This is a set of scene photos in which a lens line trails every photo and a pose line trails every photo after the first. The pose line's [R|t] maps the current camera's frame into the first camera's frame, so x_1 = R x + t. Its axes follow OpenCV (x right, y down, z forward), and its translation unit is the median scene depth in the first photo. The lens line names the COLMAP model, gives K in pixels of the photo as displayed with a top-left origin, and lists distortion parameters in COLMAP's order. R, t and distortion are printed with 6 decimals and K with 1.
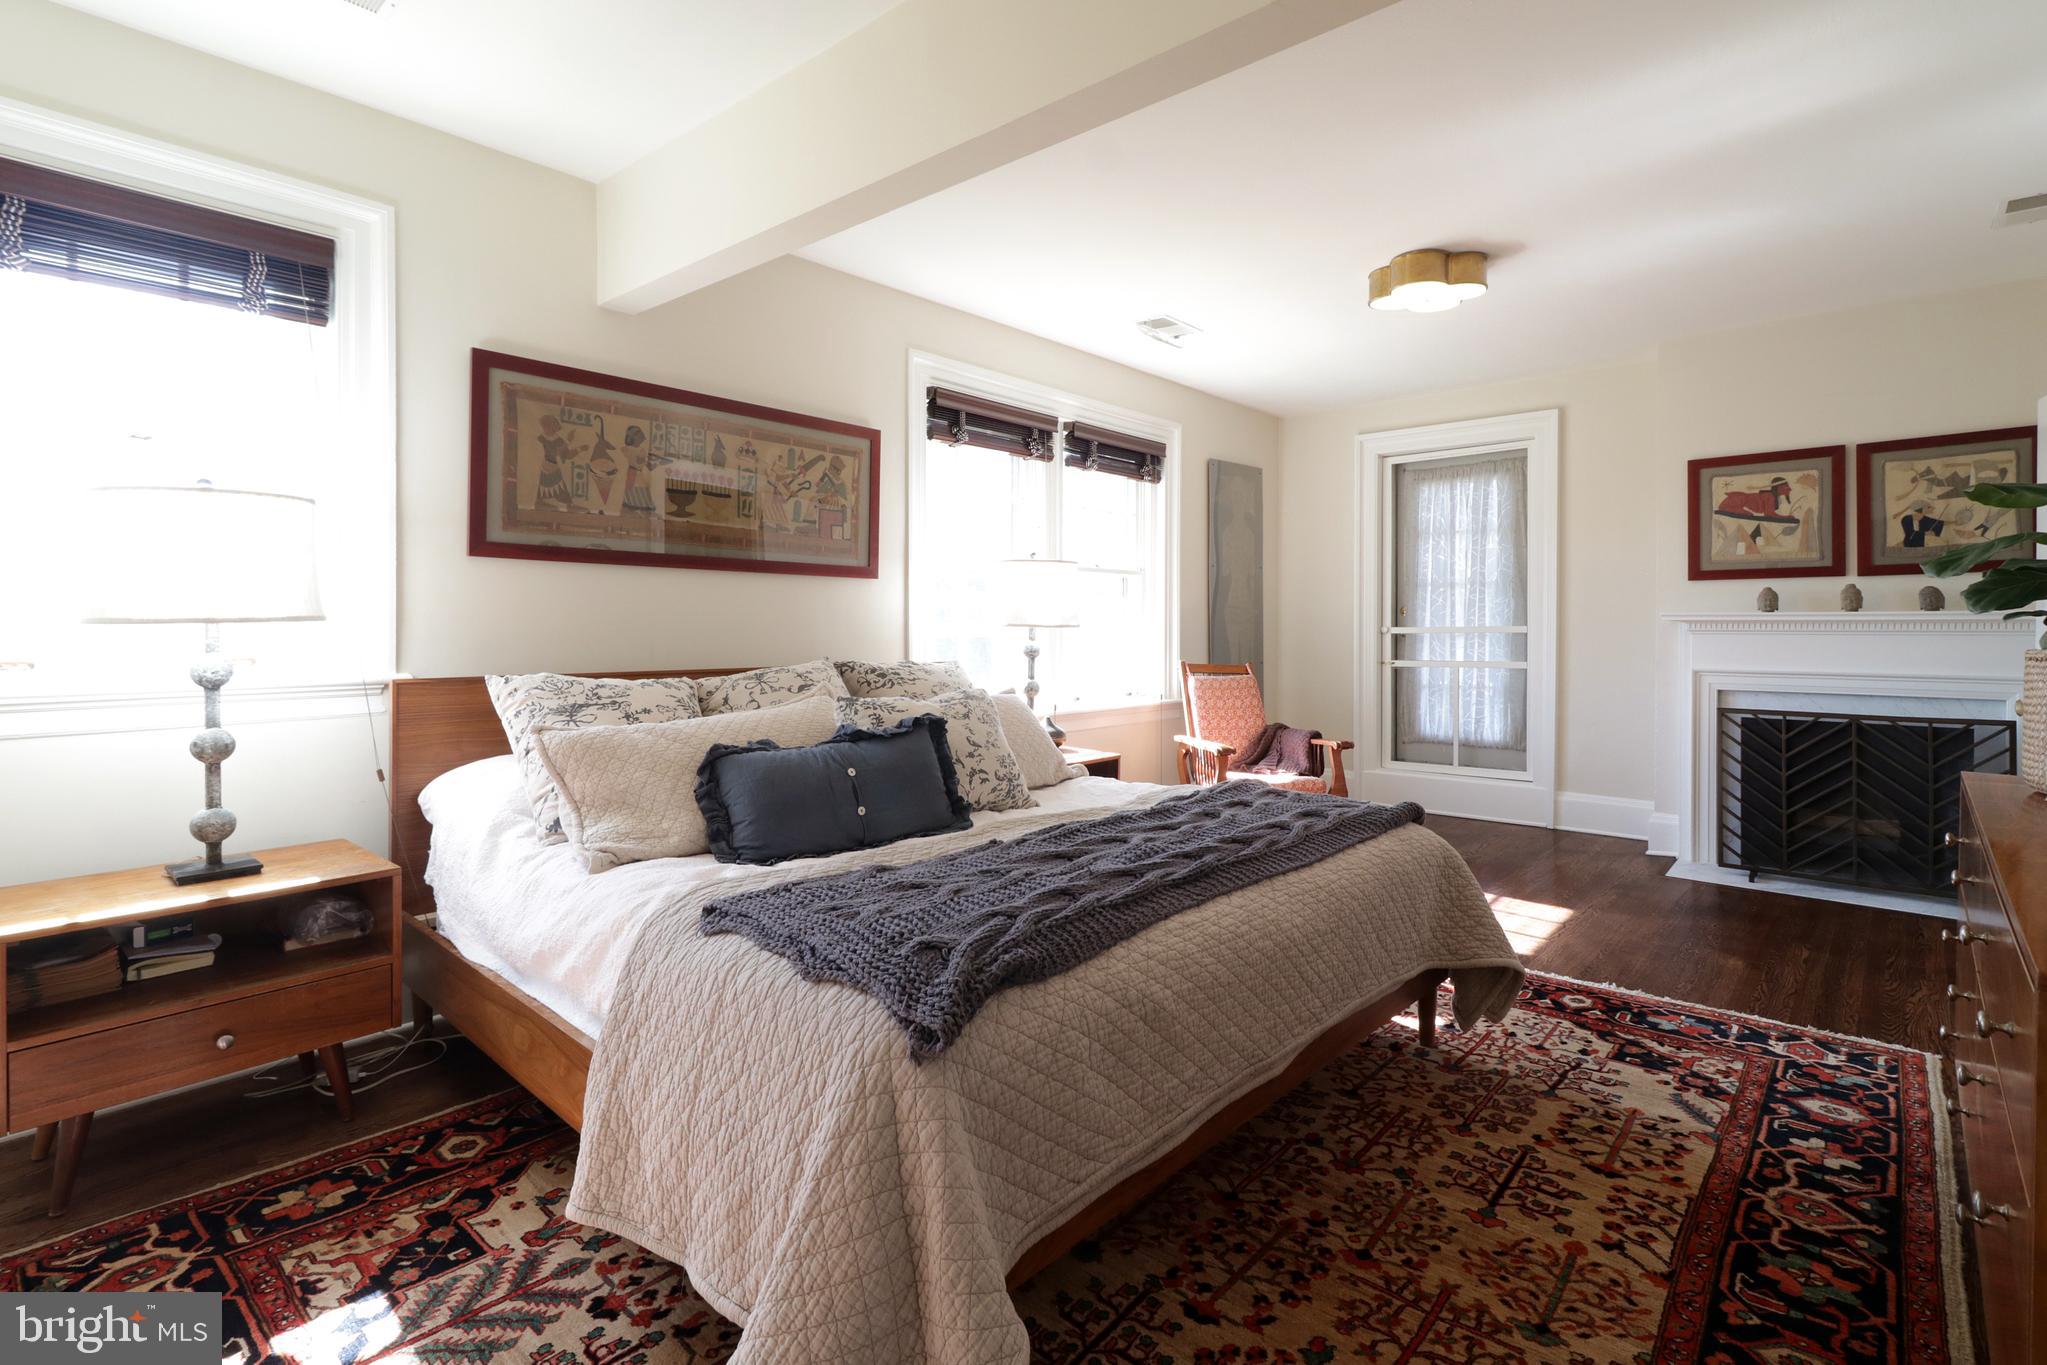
lens RADIAL K [[983.1, 0, 1029.4], [0, 983.1, 626.2], [0, 0, 1]] dist [0.004154, -0.000328]
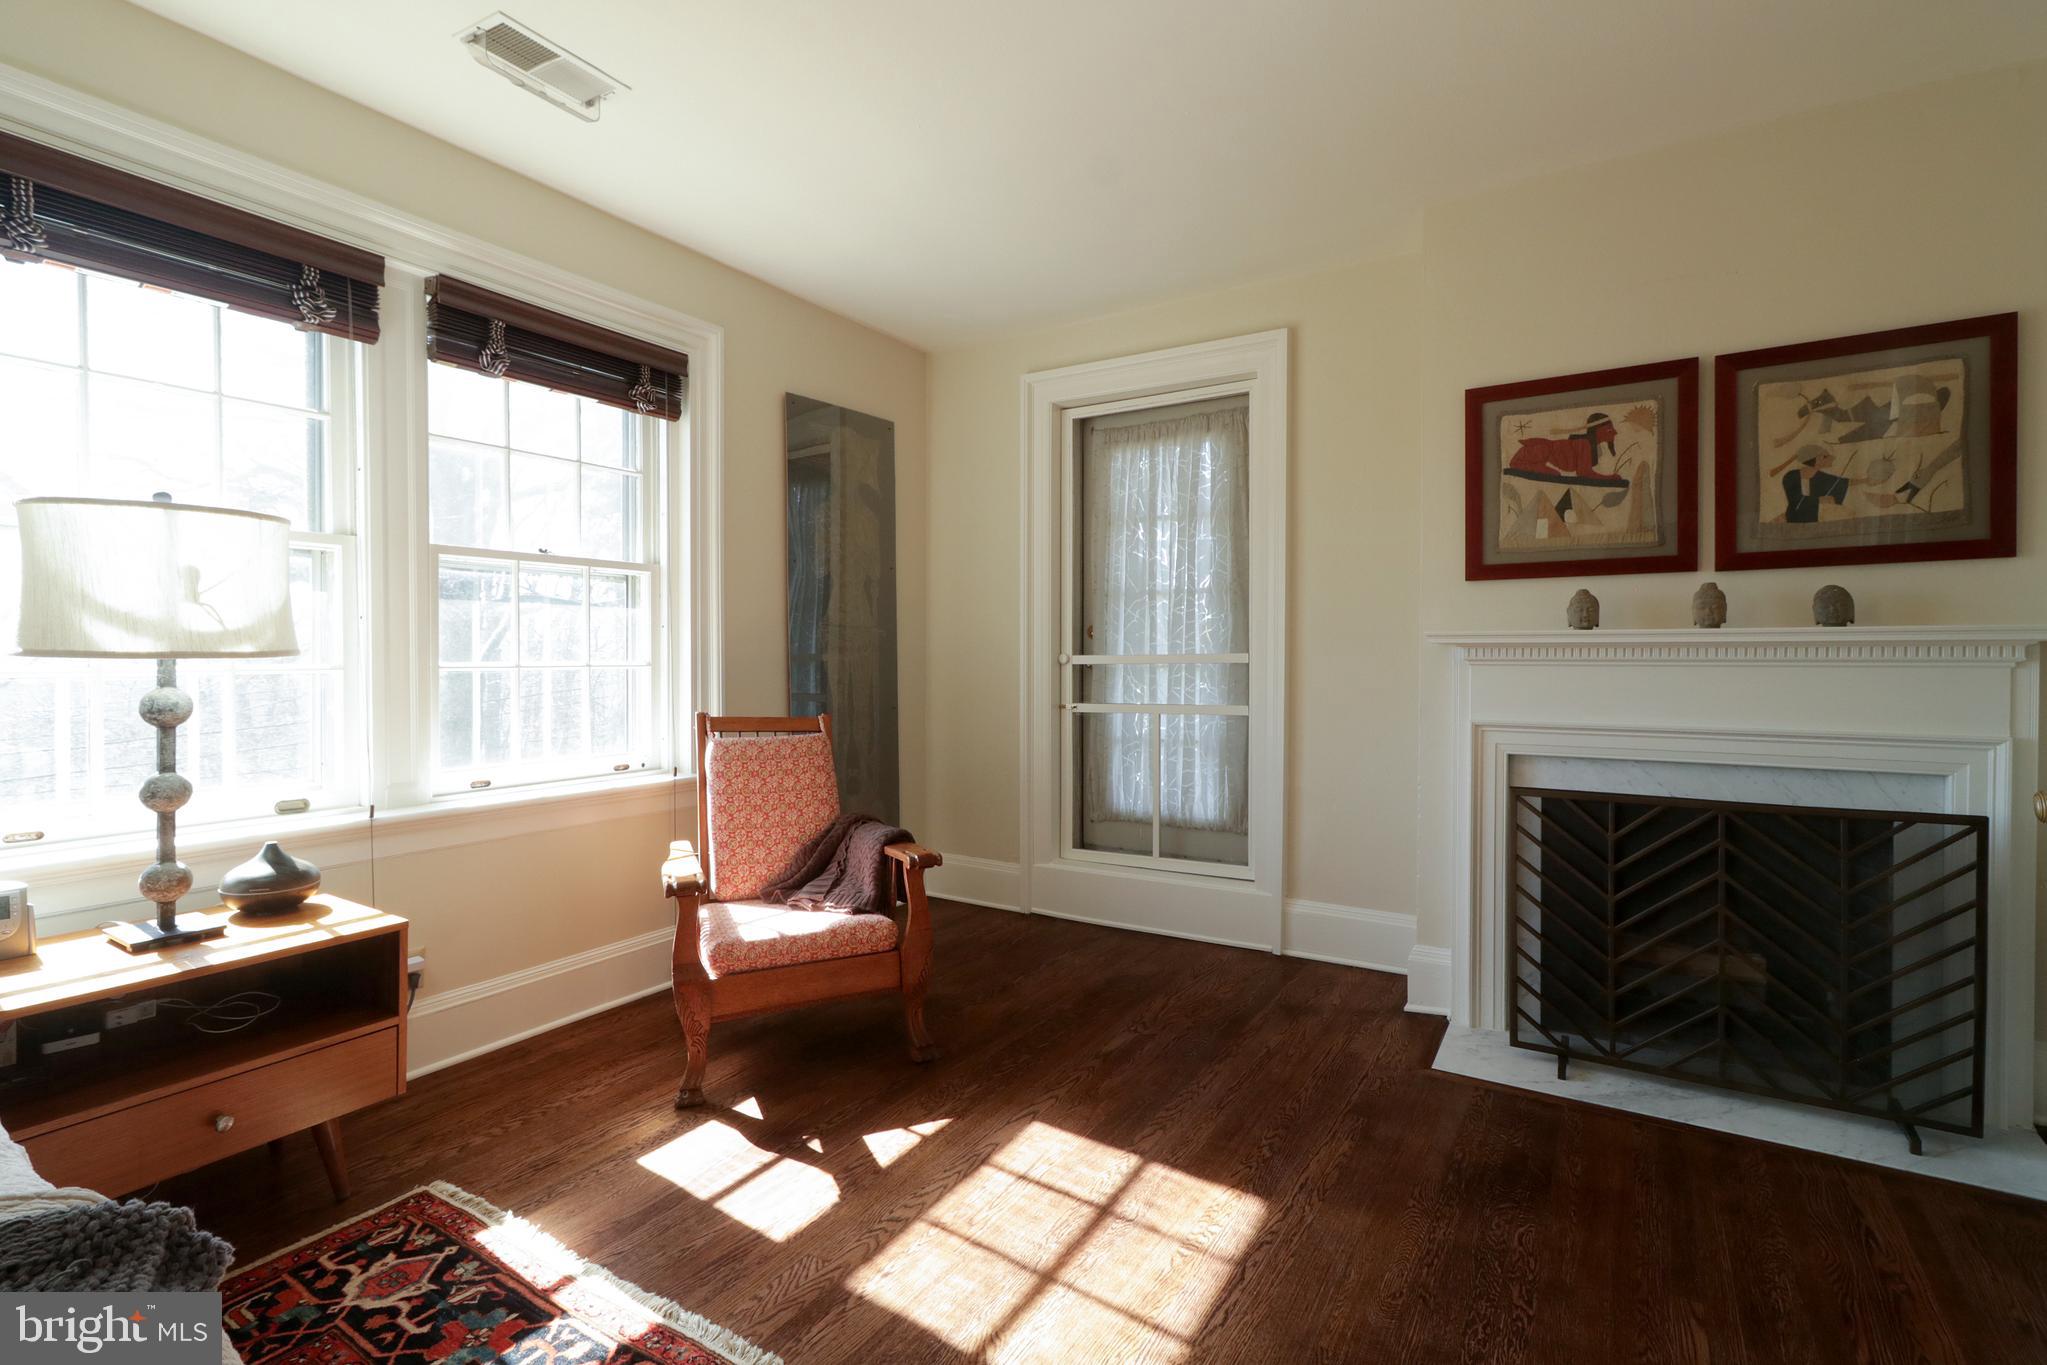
lens RADIAL K [[983.1, 0, 1029.4], [0, 983.1, 667.1], [0, 0, 1]] dist [0.004154, -0.000328]
pose [[0.983171, -0.004409, 0.182634, 0.295604], [0.002156, 0.999919, 0.012537, 0.000571], [-0.182674, -0.011933, 0.983101, 0.456299]]
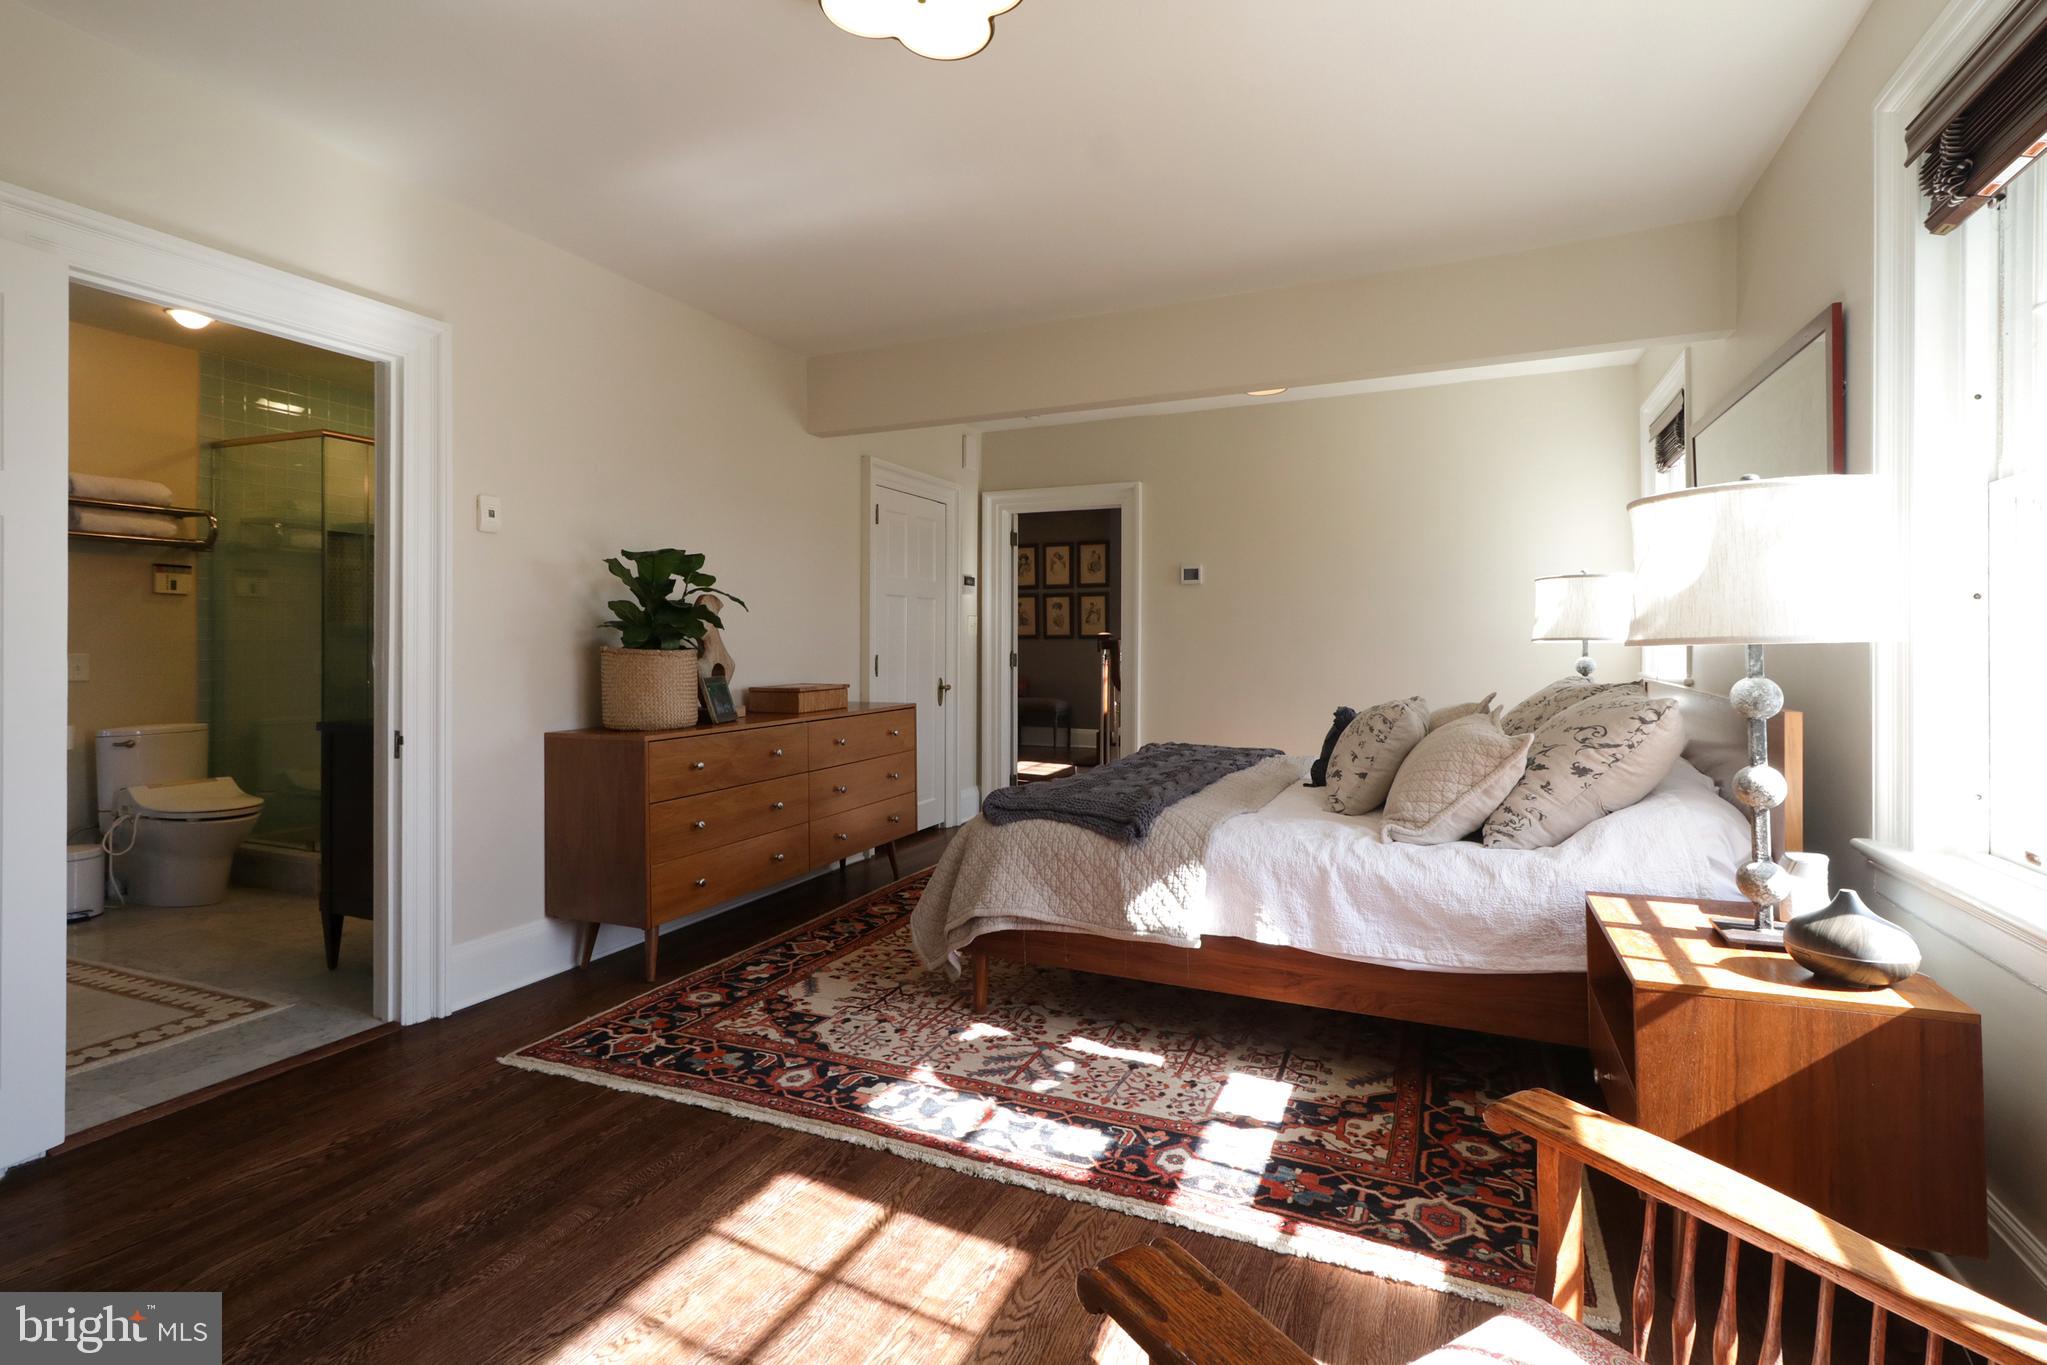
lens RADIAL K [[983.1, 0, 1012.3], [0, 983.1, 667.9], [0, 0, 1]] dist [0.004154, -0.000328]
pose [[-0.954186, 0.000903, -0.299213, 0.422918], [-0.007116, 0.999644, 0.025711, 0.001584], [0.299130, 0.026663, -0.953840, 1.244544]]
